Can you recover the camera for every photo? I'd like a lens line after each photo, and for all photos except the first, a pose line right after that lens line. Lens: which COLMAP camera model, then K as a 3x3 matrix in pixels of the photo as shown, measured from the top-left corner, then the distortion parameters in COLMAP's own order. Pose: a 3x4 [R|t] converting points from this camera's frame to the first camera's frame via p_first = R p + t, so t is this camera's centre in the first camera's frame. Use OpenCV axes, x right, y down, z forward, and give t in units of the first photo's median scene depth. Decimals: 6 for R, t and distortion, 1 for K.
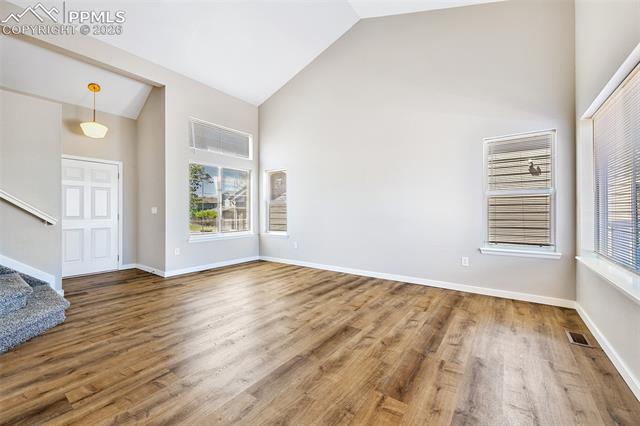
lens RADIAL K [[259.7, 0, 320.0], [0, 259.7, 211.2], [0, 0, 1]] dist [0.002916, -0.000192]
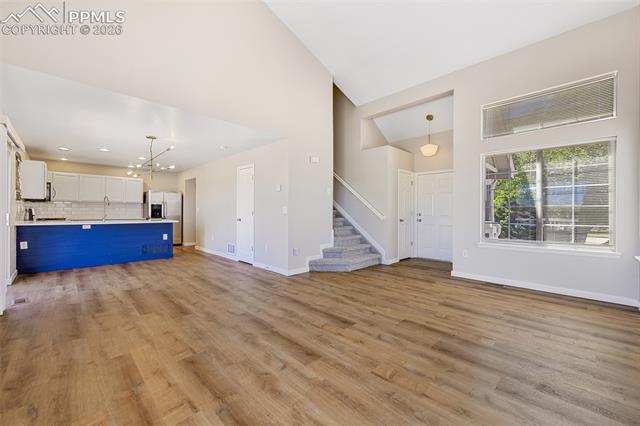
lens RADIAL K [[259.7, 0, 319.8], [0, 259.7, 211.6], [0, 0, 1]] dist [0.002916, -0.000192]
pose [[-0.158948, 0.000963, -0.987286, 0.917250], [-0.003036, 0.999994, 0.001465, -0.001668], [0.987282, 0.003231, -0.158944, 1.164621]]
